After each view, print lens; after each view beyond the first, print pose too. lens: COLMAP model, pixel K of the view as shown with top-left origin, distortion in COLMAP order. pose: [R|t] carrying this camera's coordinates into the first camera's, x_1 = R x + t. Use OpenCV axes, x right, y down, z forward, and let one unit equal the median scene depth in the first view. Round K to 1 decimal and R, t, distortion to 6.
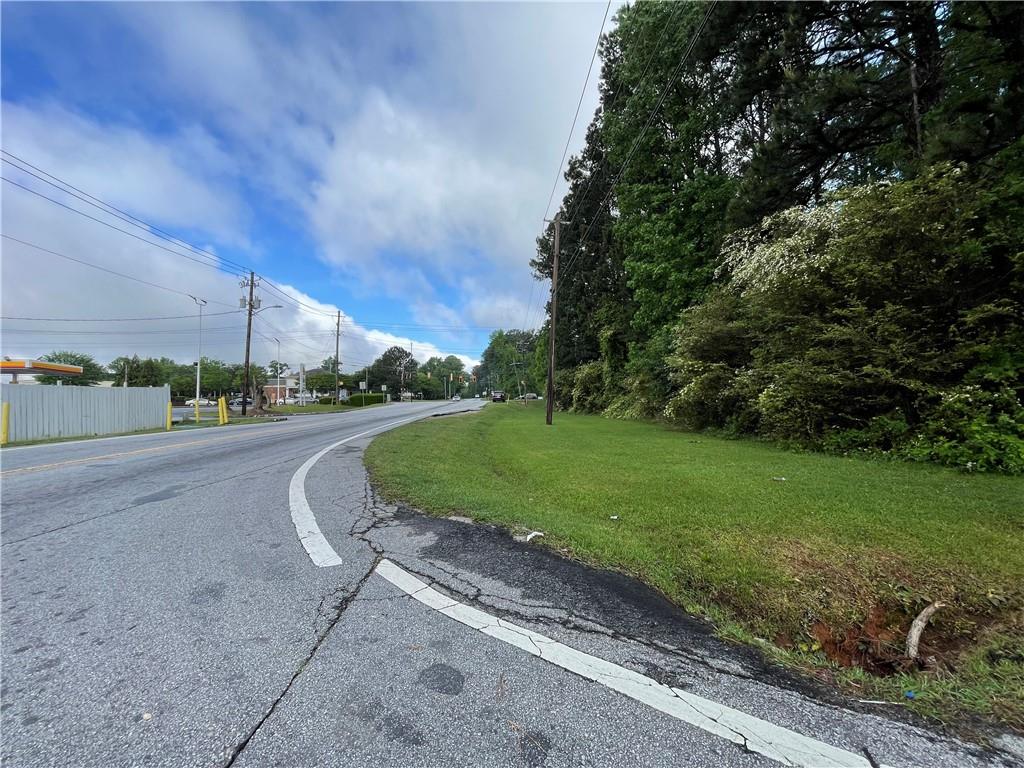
lens RADIAL K [[411.5, 0, 511.5], [0, 411.5, 384.4], [0, 0, 1]] dist [0.000570, 0.000008]
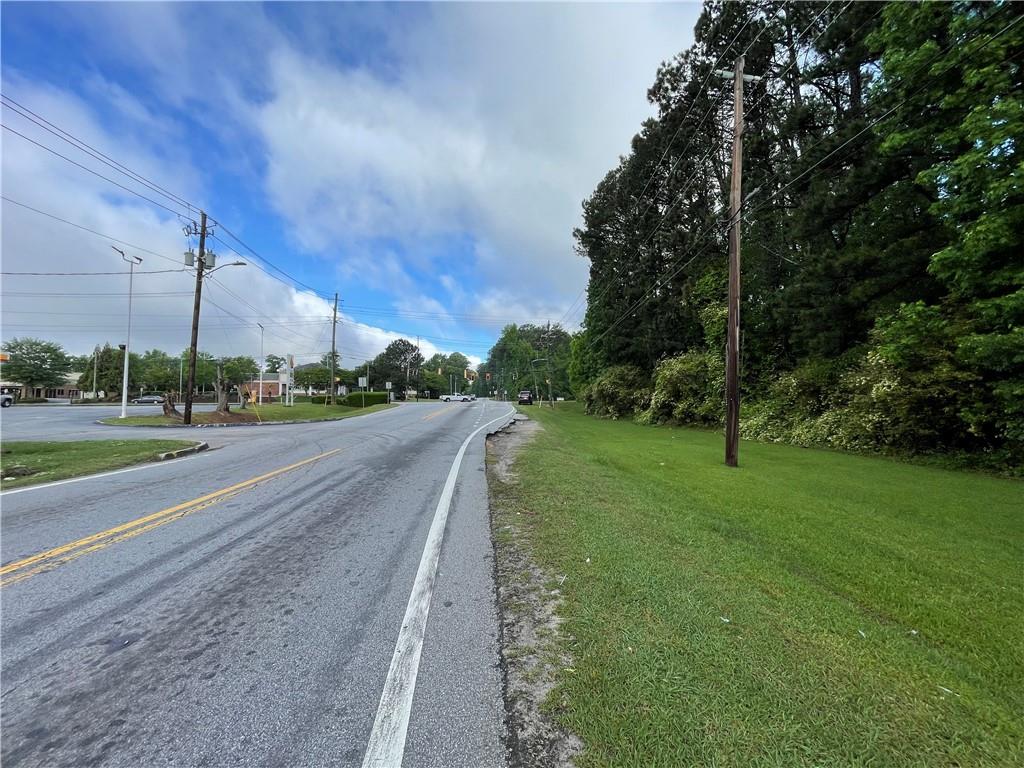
lens RADIAL K [[411.5, 0, 511.8], [0, 411.5, 386.4], [0, 0, 1]] dist [0.000570, 0.000008]
pose [[0.999874, 0.015832, -0.000856, -0.046129], [-0.015826, 0.999850, 0.006996, 0.000537], [0.000967, -0.006982, 0.999975, 0.129134]]
